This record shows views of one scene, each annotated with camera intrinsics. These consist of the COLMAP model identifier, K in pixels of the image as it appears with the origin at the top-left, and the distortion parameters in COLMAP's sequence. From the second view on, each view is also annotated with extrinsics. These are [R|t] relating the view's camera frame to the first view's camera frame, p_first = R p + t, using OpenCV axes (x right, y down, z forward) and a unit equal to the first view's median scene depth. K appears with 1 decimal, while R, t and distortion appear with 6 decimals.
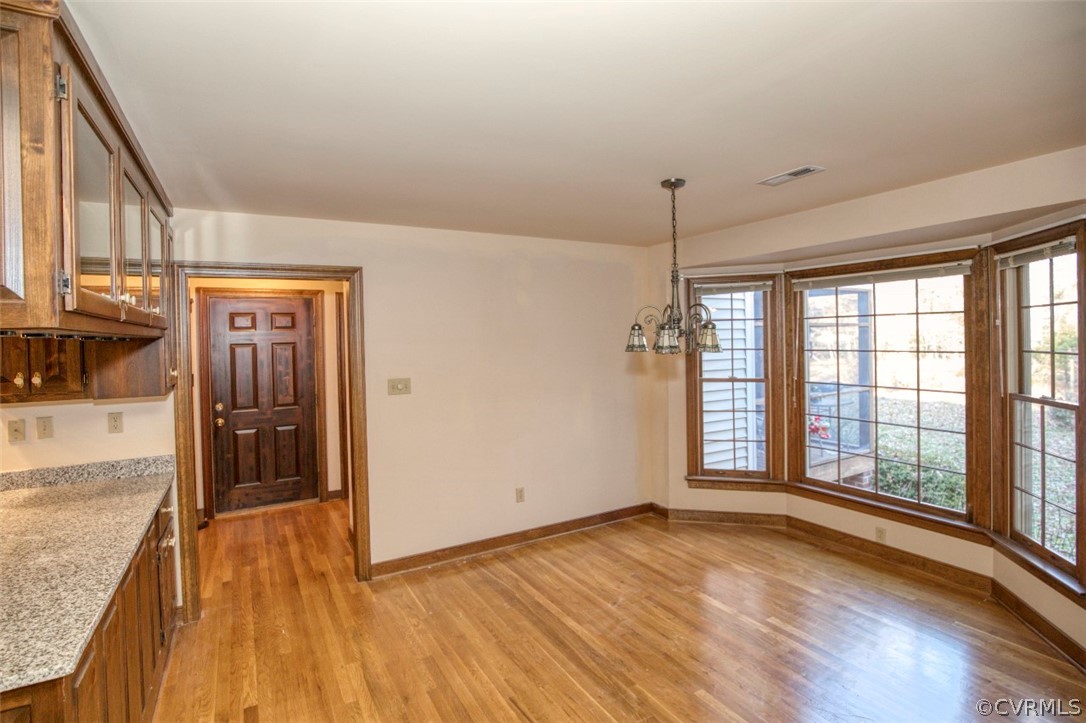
lens RADIAL K [[532.6, 0, 544.2], [0, 532.6, 344.1], [0, 0, 1]] dist [-0.031899, 0.003152]
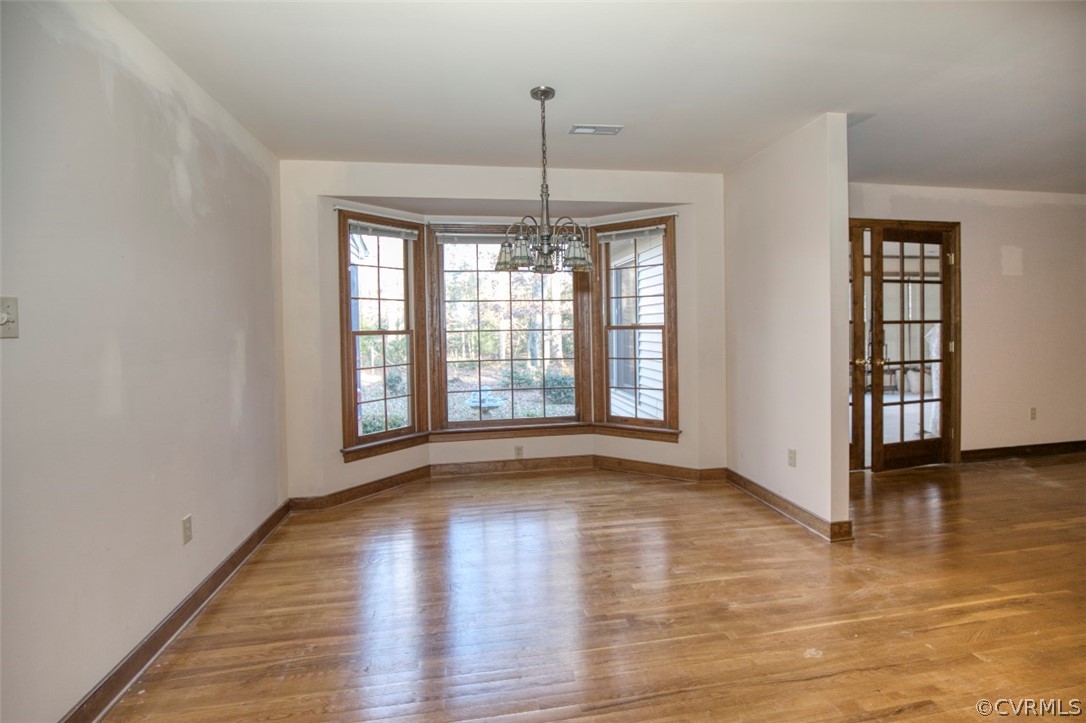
lens RADIAL K [[532.6, 0, 567.3], [0, 532.6, 324.1], [0, 0, 1]] dist [-0.031899, 0.003152]
pose [[0.328893, 0.014315, 0.944259, -0.553811], [0.025382, 0.999390, -0.023991, 0.116137], [-0.944026, 0.031858, 0.328329, 0.551930]]
